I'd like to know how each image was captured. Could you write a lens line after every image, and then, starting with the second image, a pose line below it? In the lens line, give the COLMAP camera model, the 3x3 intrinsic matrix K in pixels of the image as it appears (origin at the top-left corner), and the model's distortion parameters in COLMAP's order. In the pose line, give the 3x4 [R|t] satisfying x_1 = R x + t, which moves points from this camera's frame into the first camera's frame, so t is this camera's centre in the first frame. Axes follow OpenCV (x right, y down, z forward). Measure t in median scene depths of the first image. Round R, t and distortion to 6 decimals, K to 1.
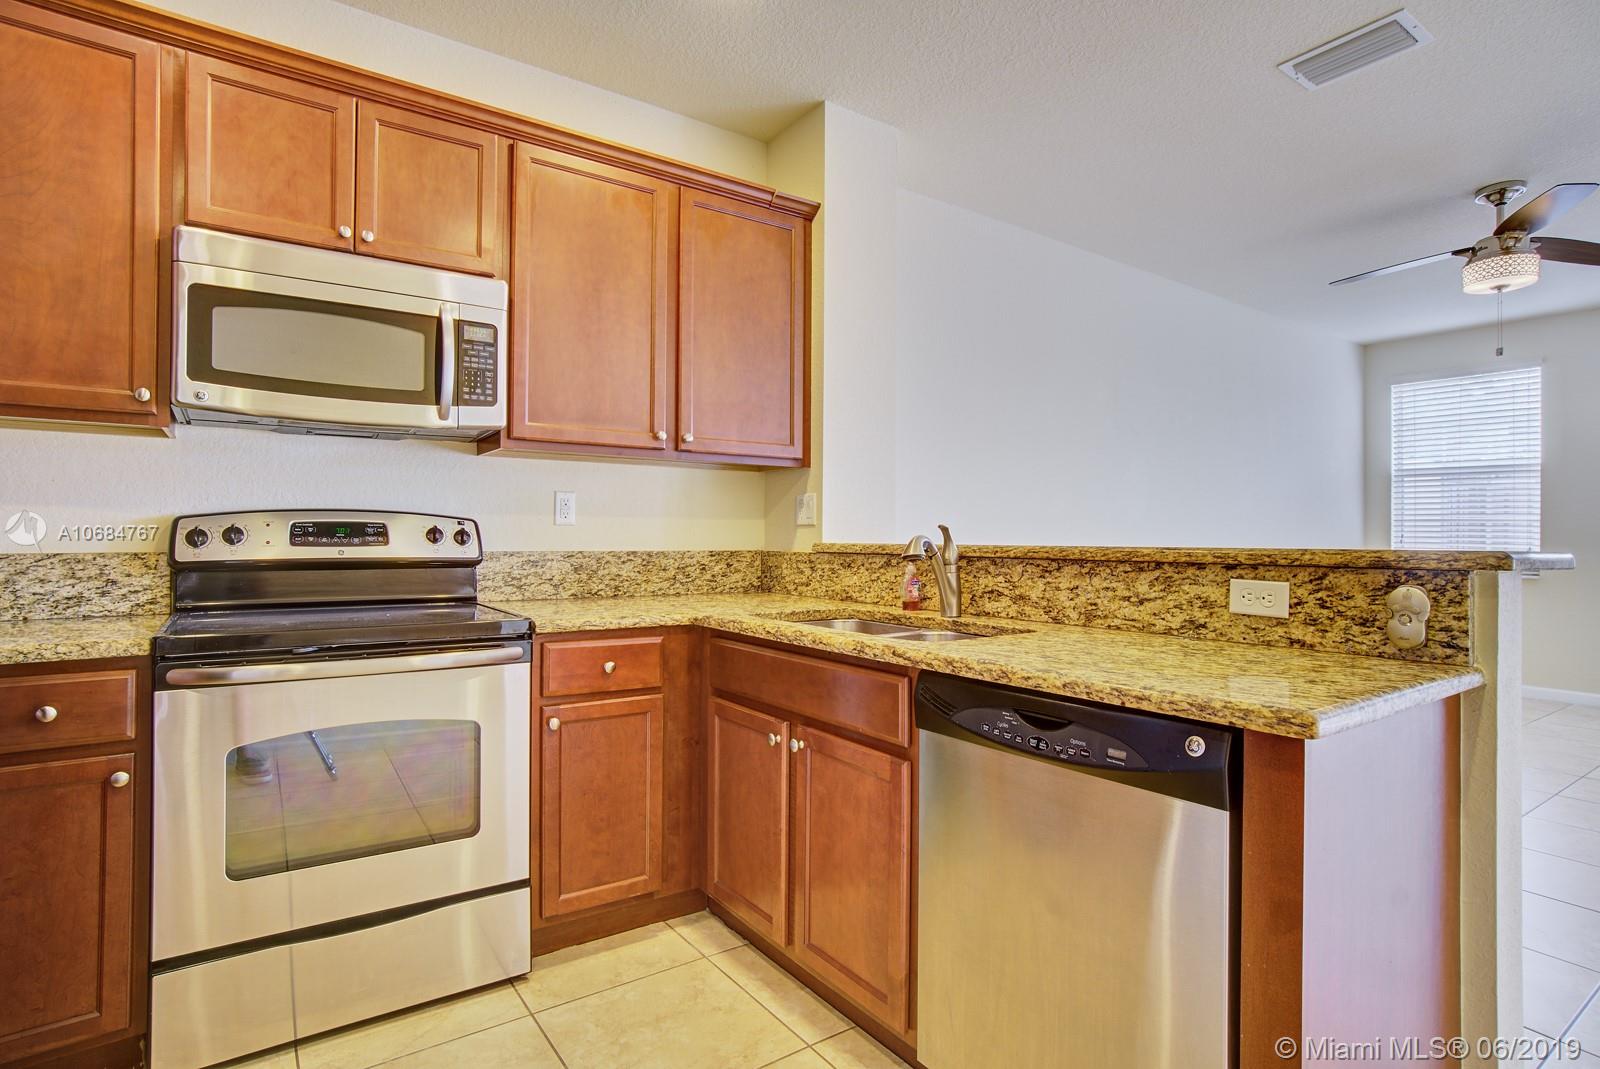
lens RADIAL K [[811.4, 0, 783.0], [0, 811.4, 531.7], [0, 0, 1]] dist [-0.036748, 0.015264]
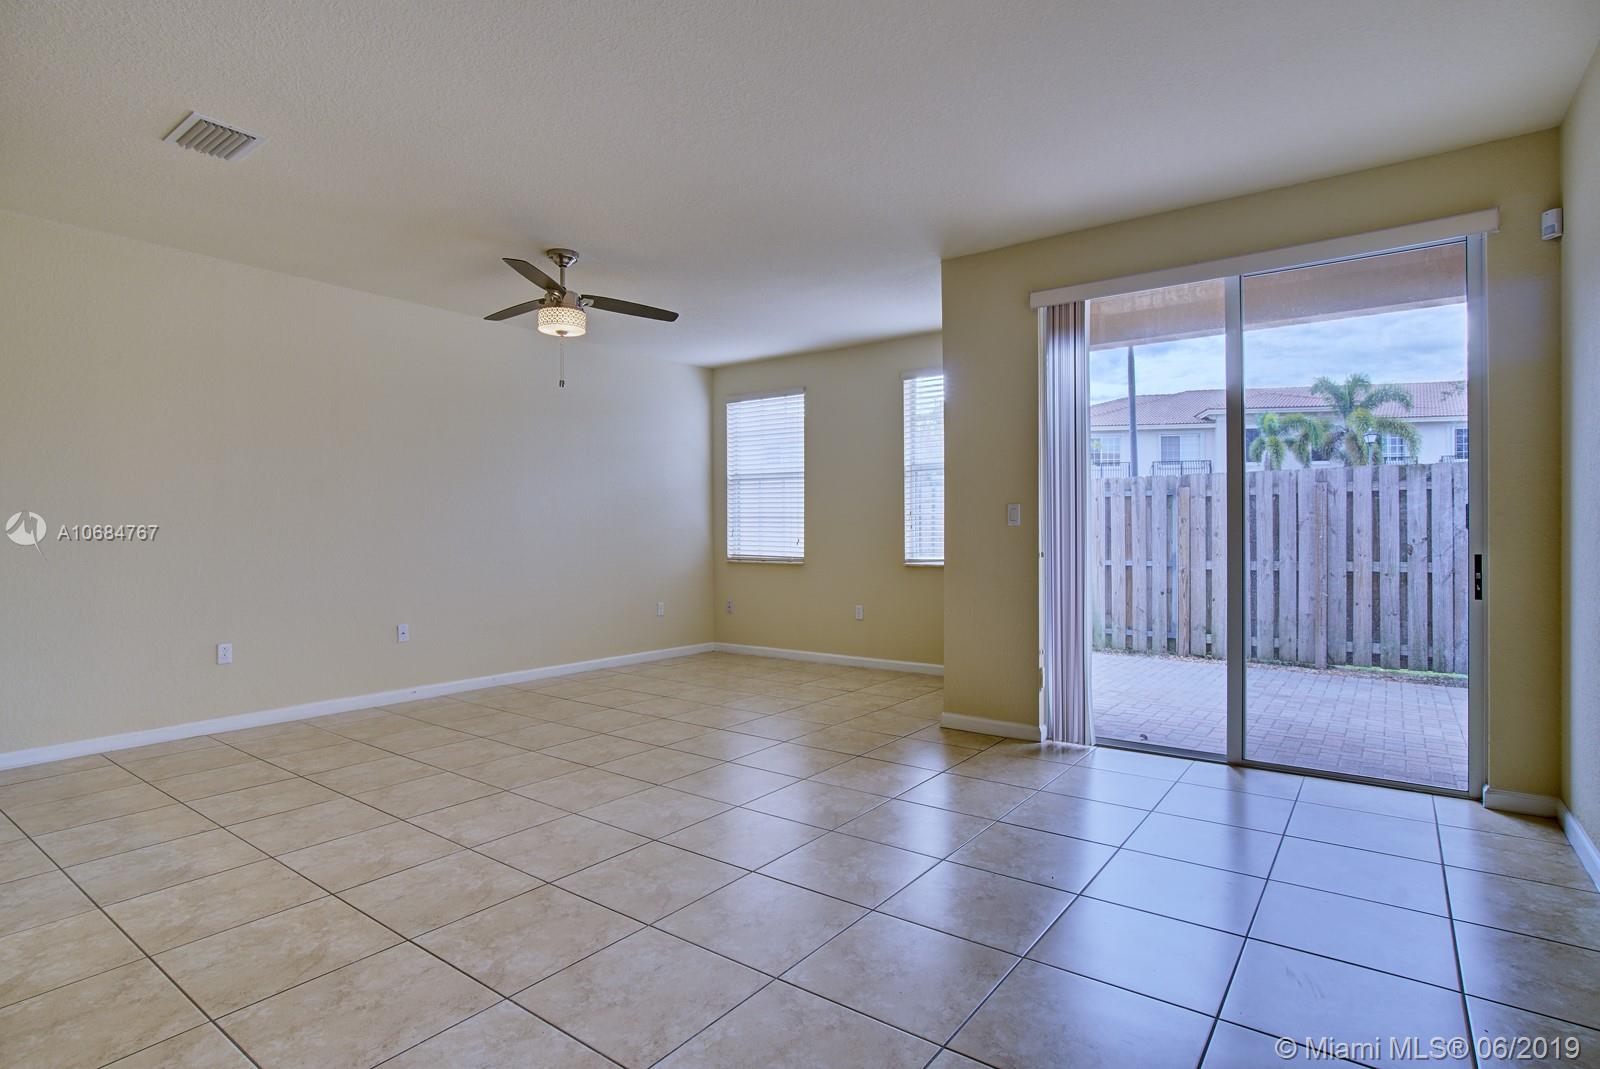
lens RADIAL K [[811.4, 0, 793.3], [0, 811.4, 531.9], [0, 0, 1]] dist [-0.036748, 0.015264]
pose [[0.947718, -0.005791, 0.319055, 1.362240], [0.004244, 0.999976, 0.005542, 0.002624], [-0.319080, -0.003898, 0.947720, -0.506220]]
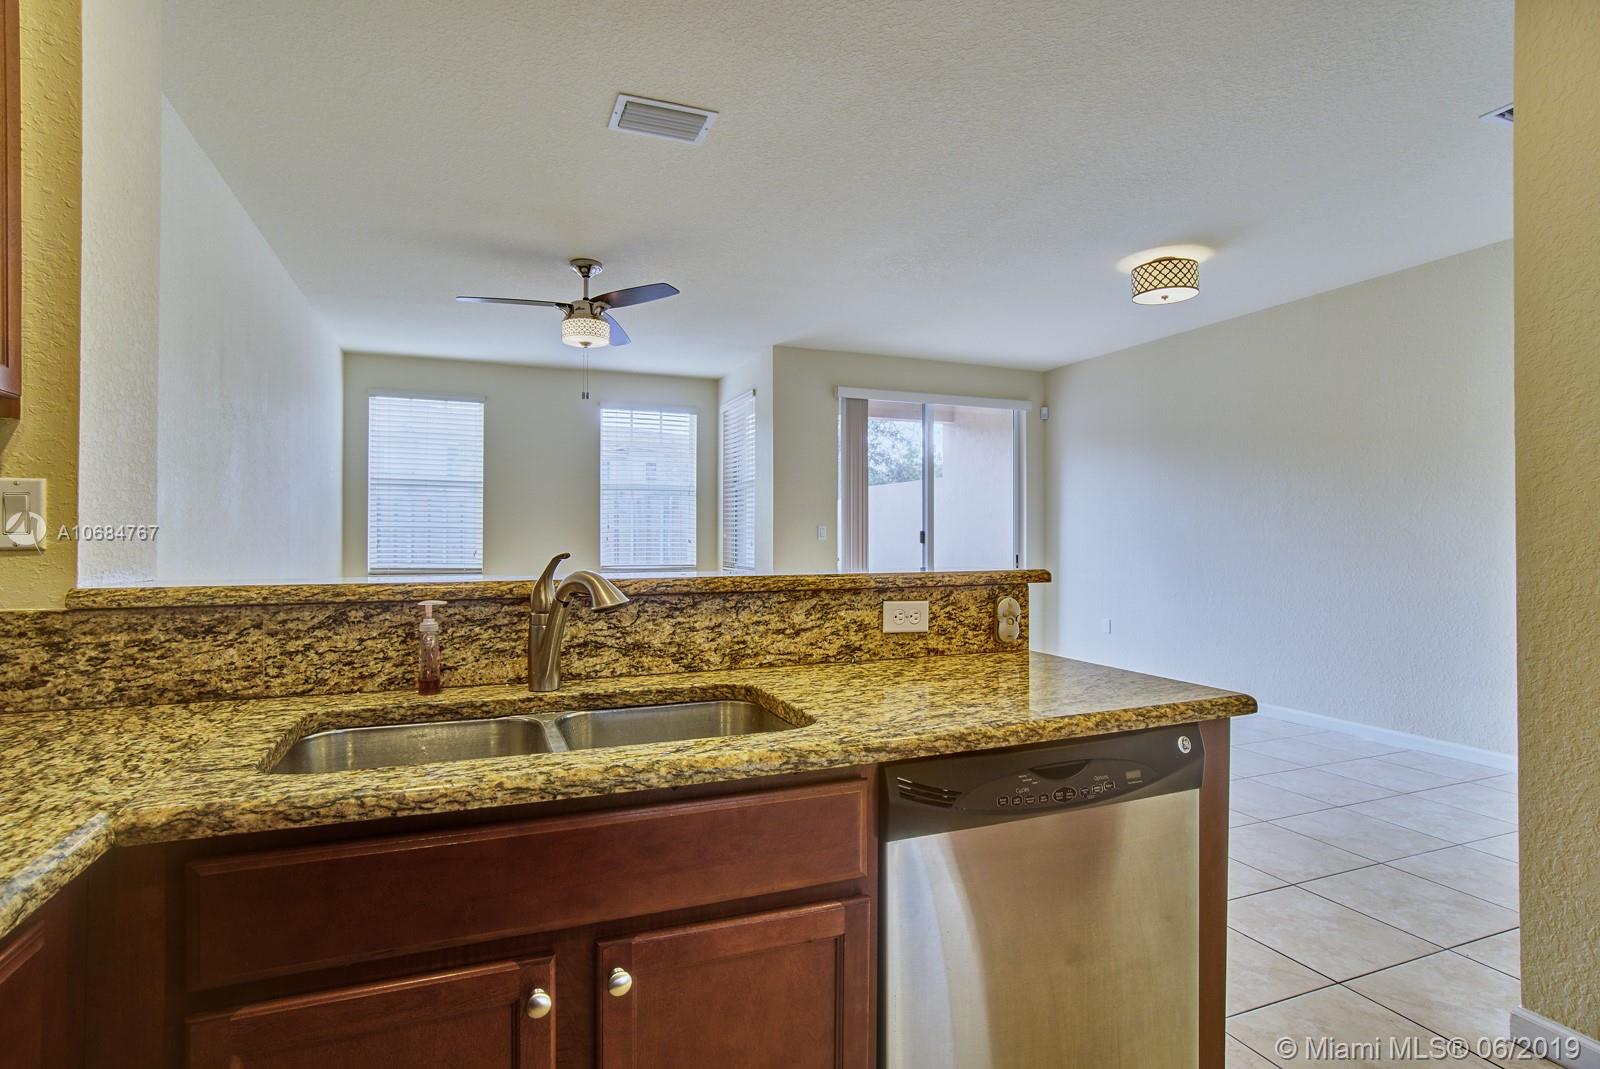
lens RADIAL K [[811.4, 0, 793.5], [0, 811.4, 532.2], [0, 0, 1]] dist [-0.036748, 0.015264]
pose [[0.215402, 0.000790, 0.976525, -0.406129], [-0.003672, 0.999993, 0.000001, -0.025993], [-0.976519, -0.003586, 0.215403, 0.670709]]
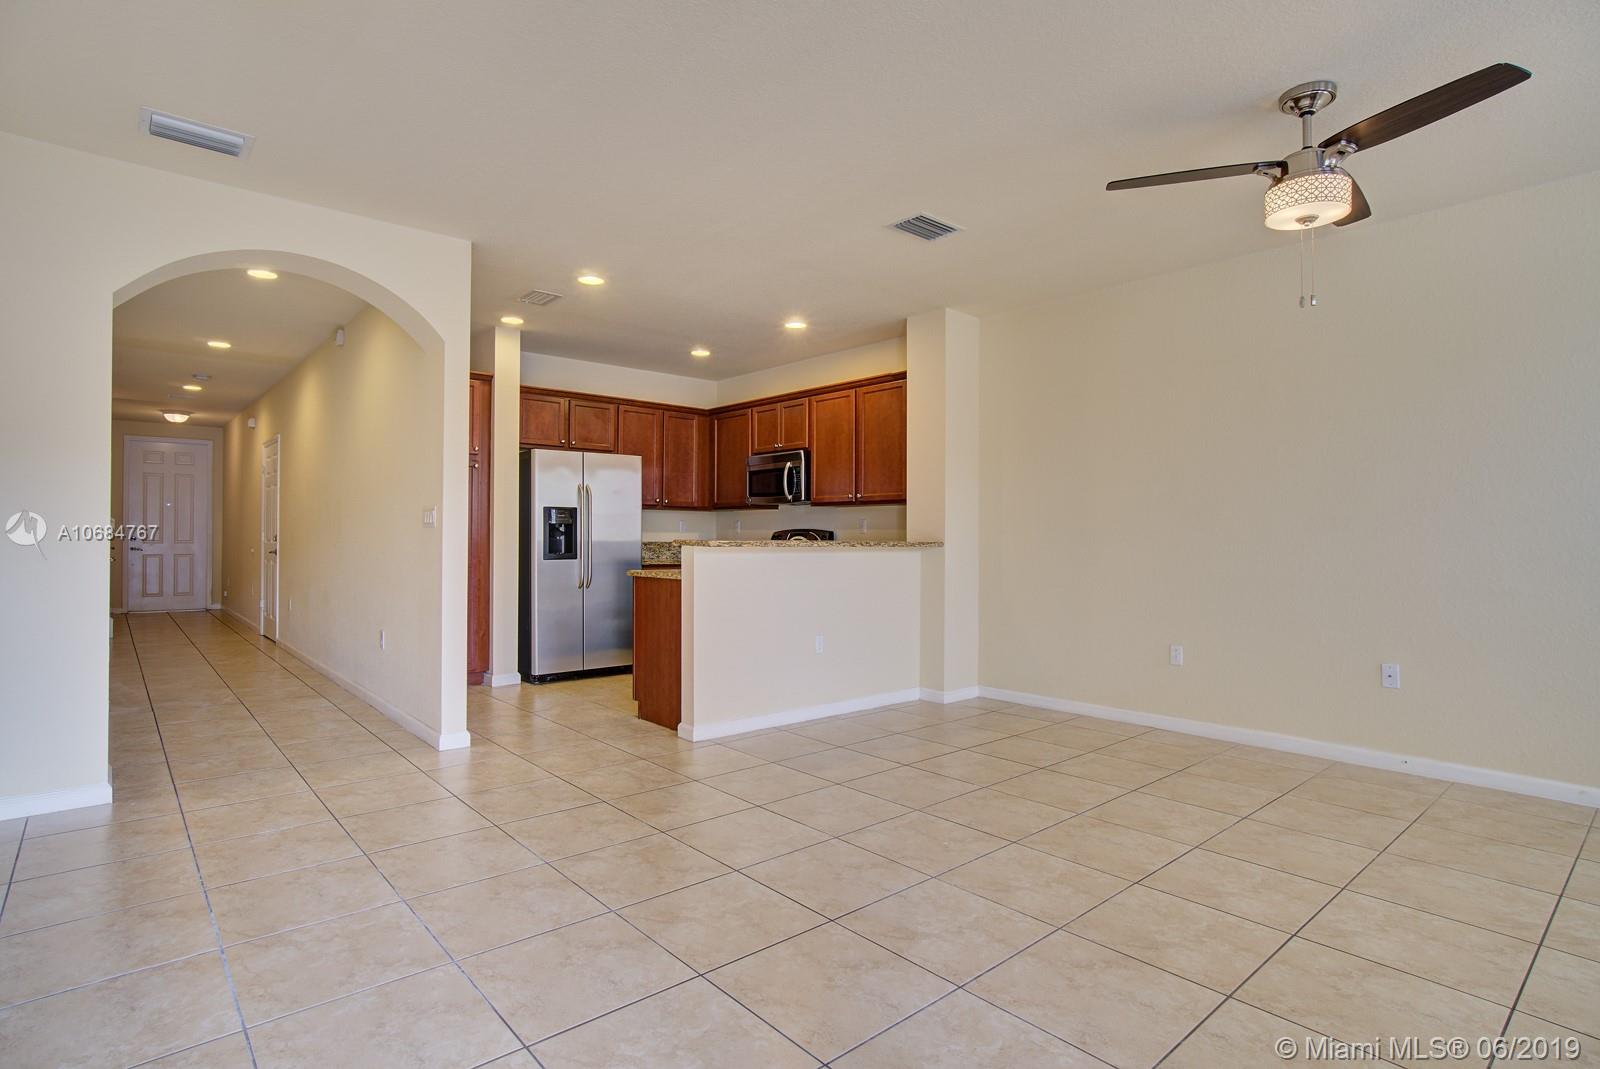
lens RADIAL K [[811.4, 0, 791.7], [0, 811.4, 533.8], [0, 0, 1]] dist [-0.036748, 0.015264]
pose [[0.107249, -0.008840, -0.994193, 2.626844], [0.001165, 0.999961, -0.008765, 0.017661], [0.994231, -0.000219, 0.107255, 0.665892]]
